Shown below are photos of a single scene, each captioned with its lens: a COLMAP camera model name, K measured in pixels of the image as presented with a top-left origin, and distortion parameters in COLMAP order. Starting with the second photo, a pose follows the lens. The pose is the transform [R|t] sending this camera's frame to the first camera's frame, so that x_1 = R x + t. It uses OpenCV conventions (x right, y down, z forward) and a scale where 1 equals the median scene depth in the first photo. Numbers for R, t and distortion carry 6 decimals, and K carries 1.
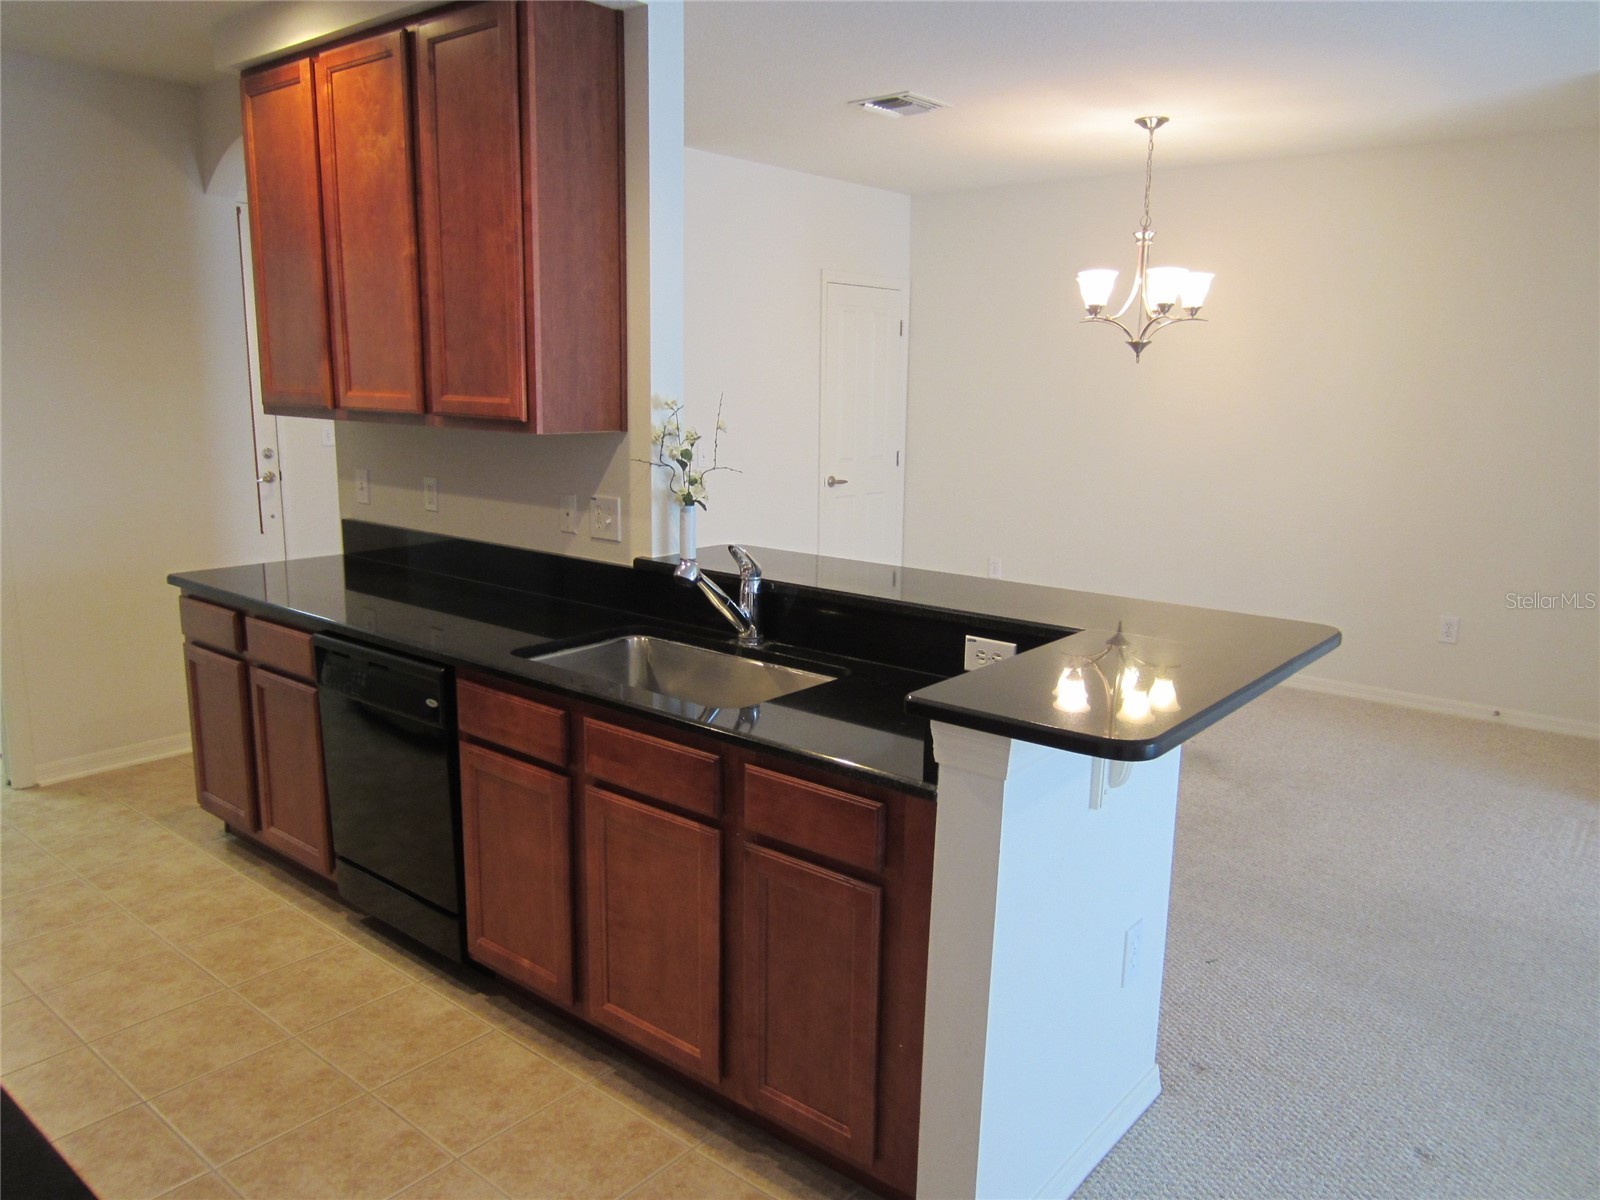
lens RADIAL K [[1163.0, 0, 800.0], [0, 1163.0, 600.0], [0, 0, 1]] dist [-0.027429, 0.001545]
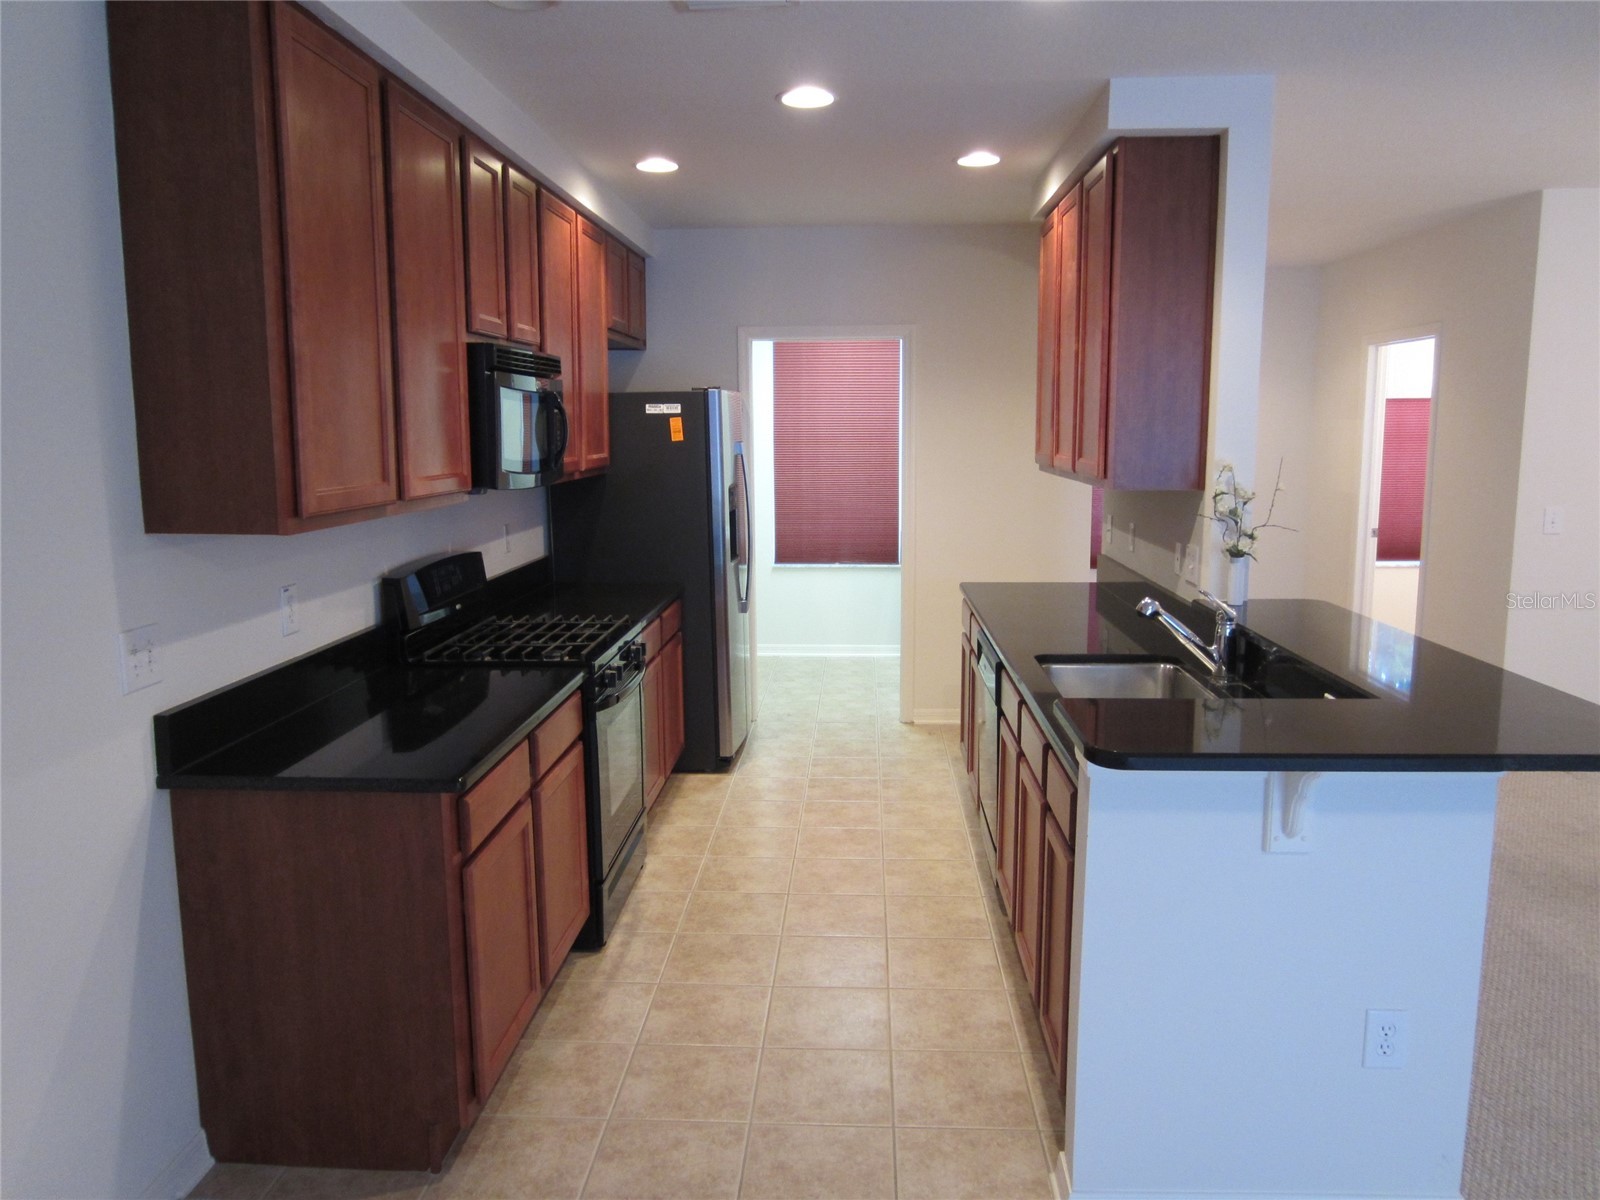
lens RADIAL K [[1146.3, 0, 800.0], [0, 1146.3, 600.0], [0, 0, 1]] dist [-0.000634, -0.000068]
pose [[0.589125, 0.104075, -0.801311, 0.544733], [-0.142813, 0.989470, 0.023516, -0.006889], [0.795321, 0.100584, 0.597785, 0.012275]]
